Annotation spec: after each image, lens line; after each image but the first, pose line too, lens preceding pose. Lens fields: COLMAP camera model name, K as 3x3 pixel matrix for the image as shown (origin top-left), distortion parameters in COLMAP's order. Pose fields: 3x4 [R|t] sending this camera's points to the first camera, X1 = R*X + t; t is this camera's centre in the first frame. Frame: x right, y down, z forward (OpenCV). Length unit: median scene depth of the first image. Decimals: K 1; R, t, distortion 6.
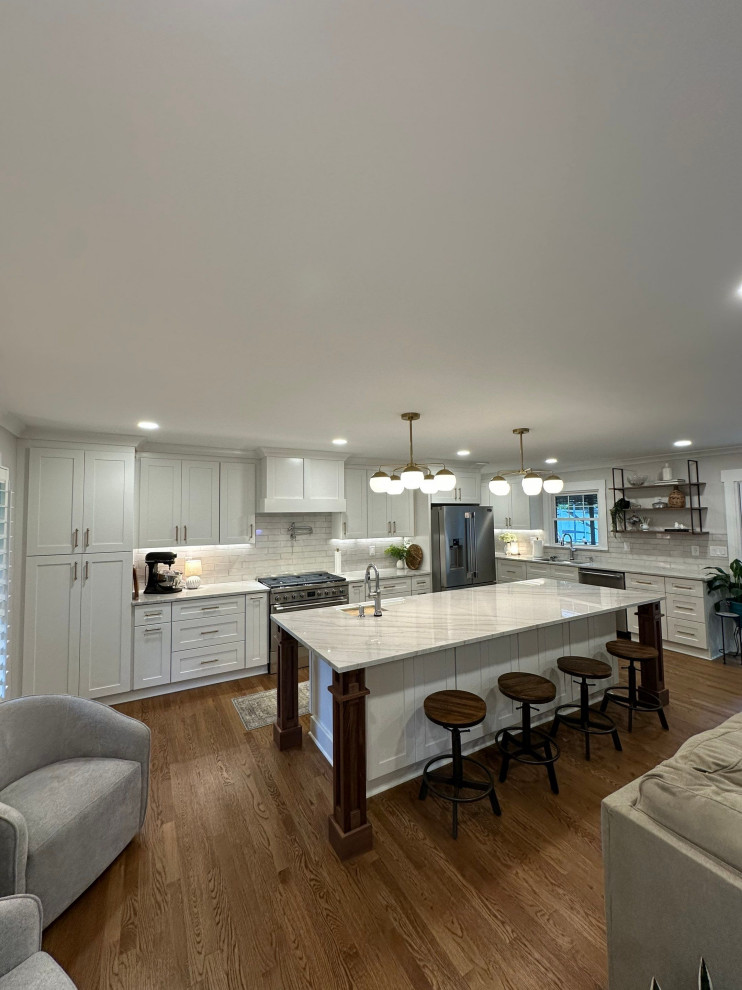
lens RADIAL K [[394.3, 0, 367.4], [0, 394.3, 493.3], [0, 0, 1]] dist [-0.002449, 0.000272]
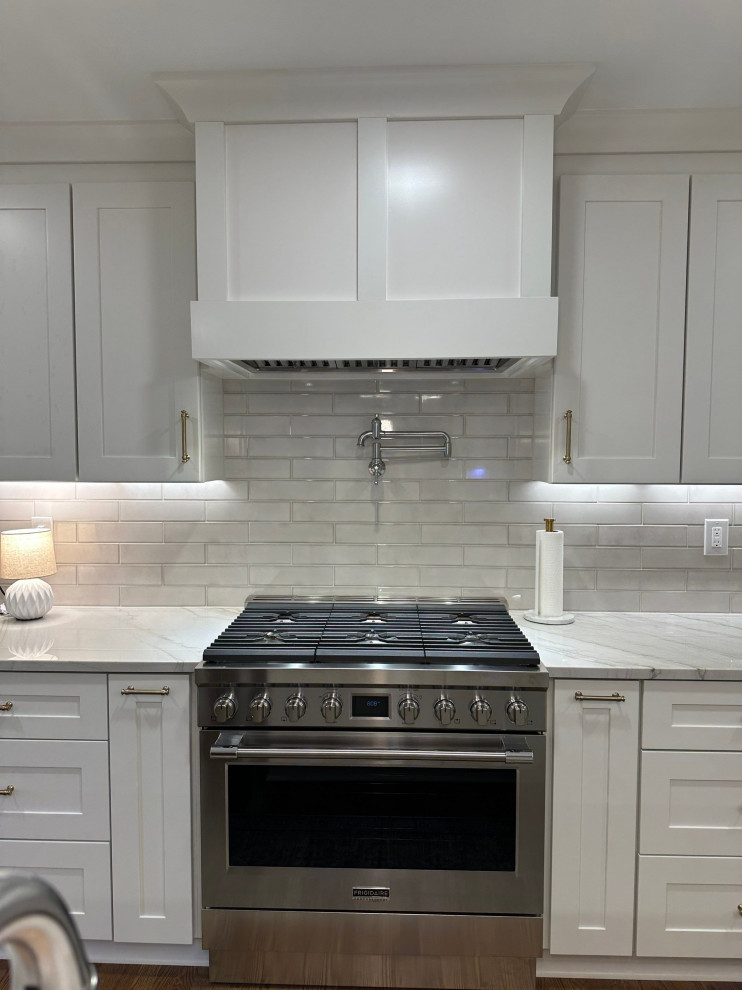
lens RADIAL K [[699.8, 0, 366.8], [0, 699.8, 494.9], [0, 0, 1]] dist [0.071369, -0.100836]
pose [[0.857398, 0.045010, -0.512681, 0.060013], [0.016697, 0.993211, 0.115123, 0.078235], [0.514382, -0.107266, 0.850826, 0.615599]]
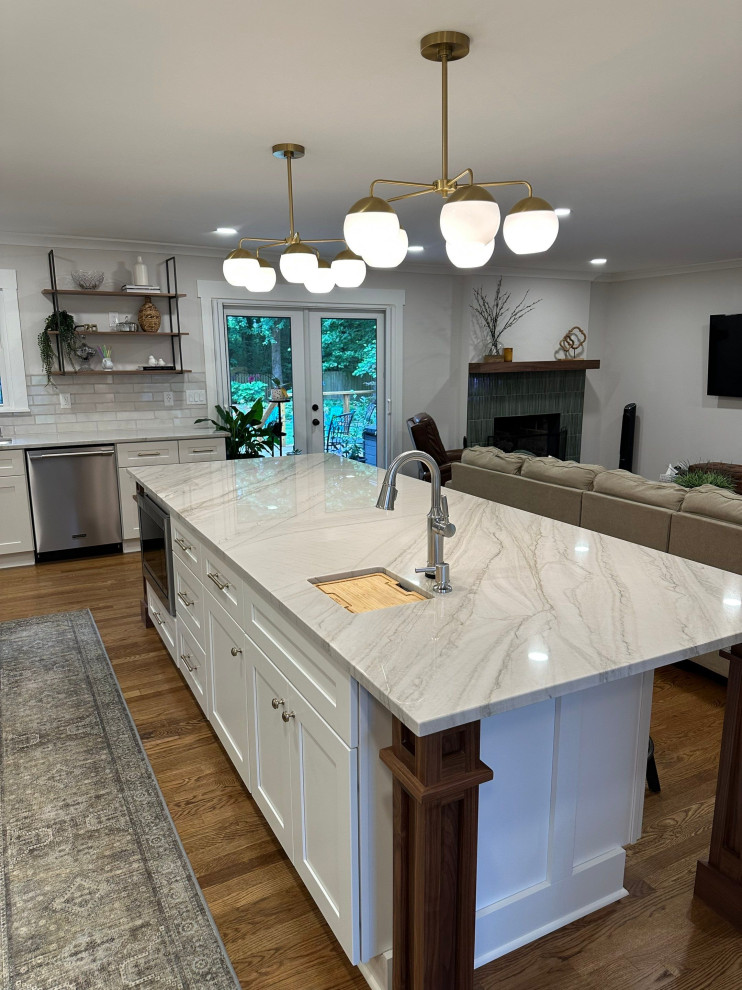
lens RADIAL K [[699.8, 0, 366.8], [0, 699.8, 494.9], [0, 0, 1]] dist [0.071369, -0.100836]
pose [[0.033477, -0.189853, 0.981242, -0.398200], [-0.053583, 0.980039, 0.191449, 0.061684], [-0.998002, -0.058987, 0.022636, 0.657564]]
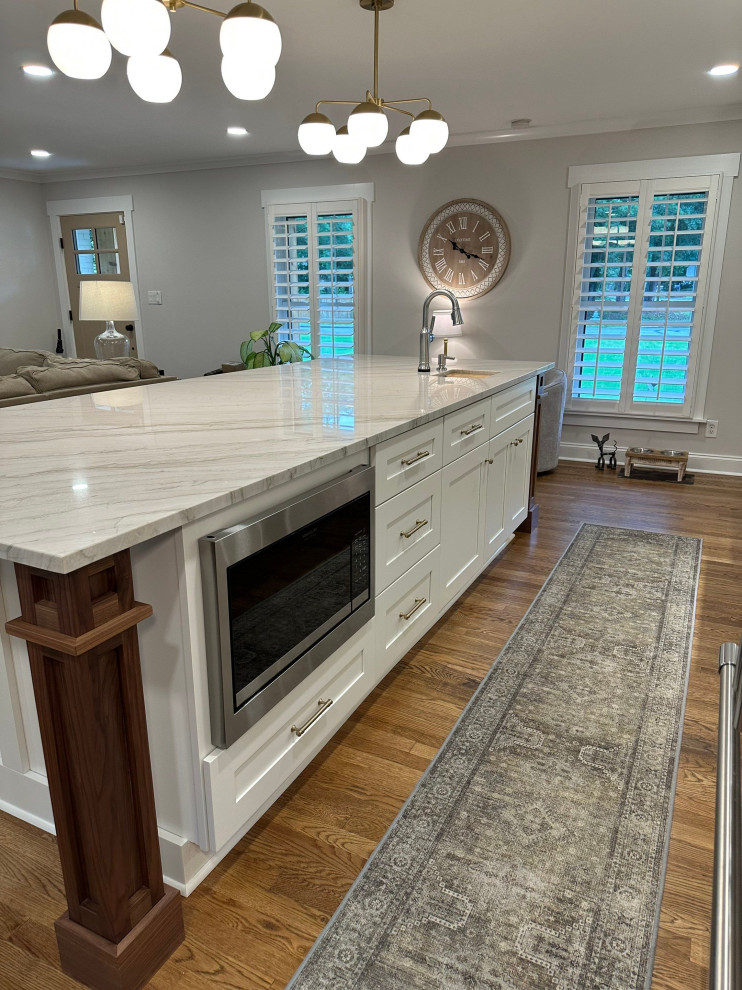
lens RADIAL K [[713.2, 0, 371.0], [0, 713.2, 495.0], [0, 0, 1]] dist [-0.041819, 0.000298]
pose [[-0.825299, 0.173310, -0.537443, 0.453993], [0.049460, 0.970267, 0.236932, 0.145788], [0.562526, 0.168957, -0.809332, 1.185232]]
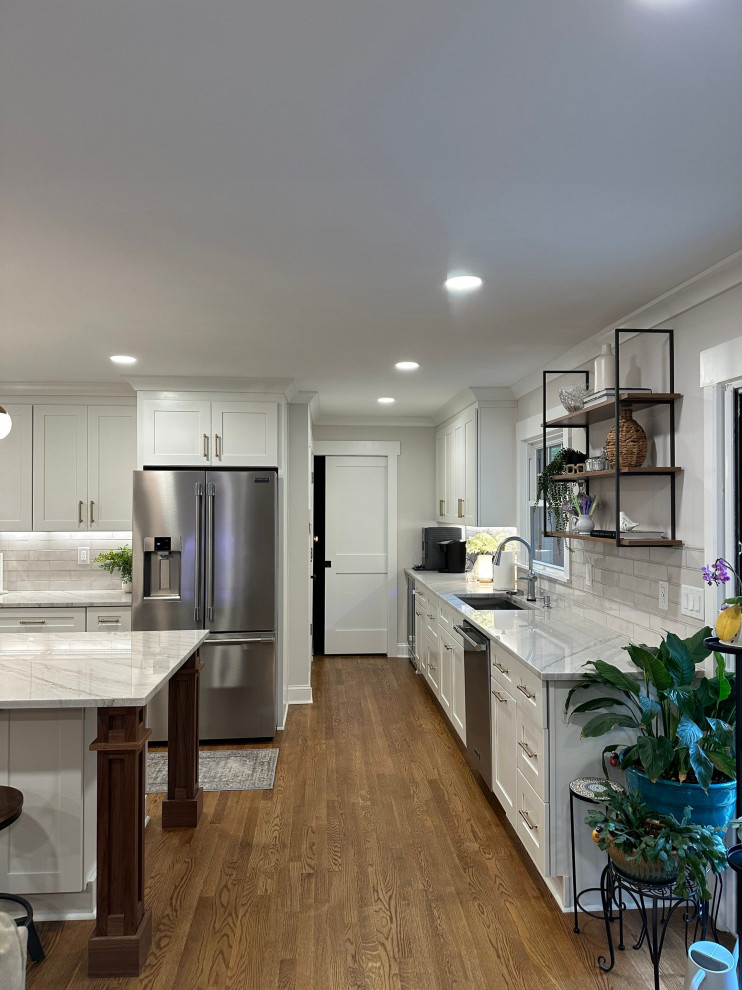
lens RADIAL K [[699.8, 0, 366.8], [0, 699.8, 494.9], [0, 0, 1]] dist [0.071369, -0.100836]
pose [[0.900769, 0.007500, -0.434234, 0.916820], [0.013658, 0.998867, 0.045585, 0.029137], [0.434084, -0.046992, 0.899646, 0.362191]]
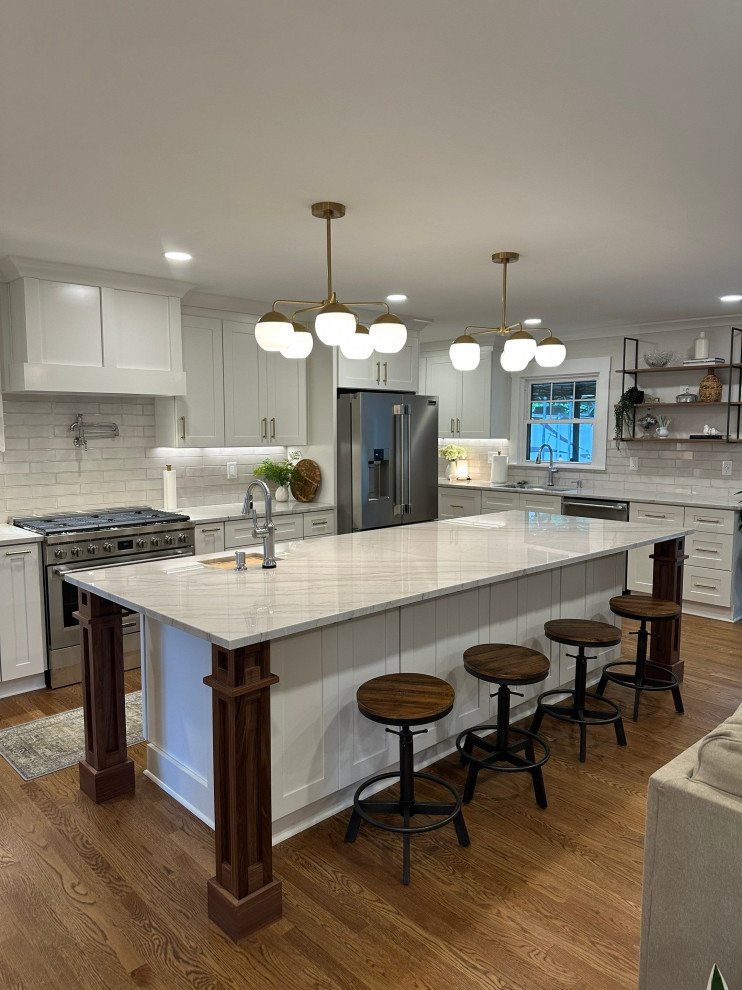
lens RADIAL K [[699.8, 0, 366.8], [0, 699.8, 494.9], [0, 0, 1]] dist [0.071369, -0.100836]
pose [[0.969108, -0.009787, 0.246442, -0.055076], [-0.028601, 0.988012, 0.151706, 0.028469], [-0.244972, -0.154068, 0.957210, -0.003141]]
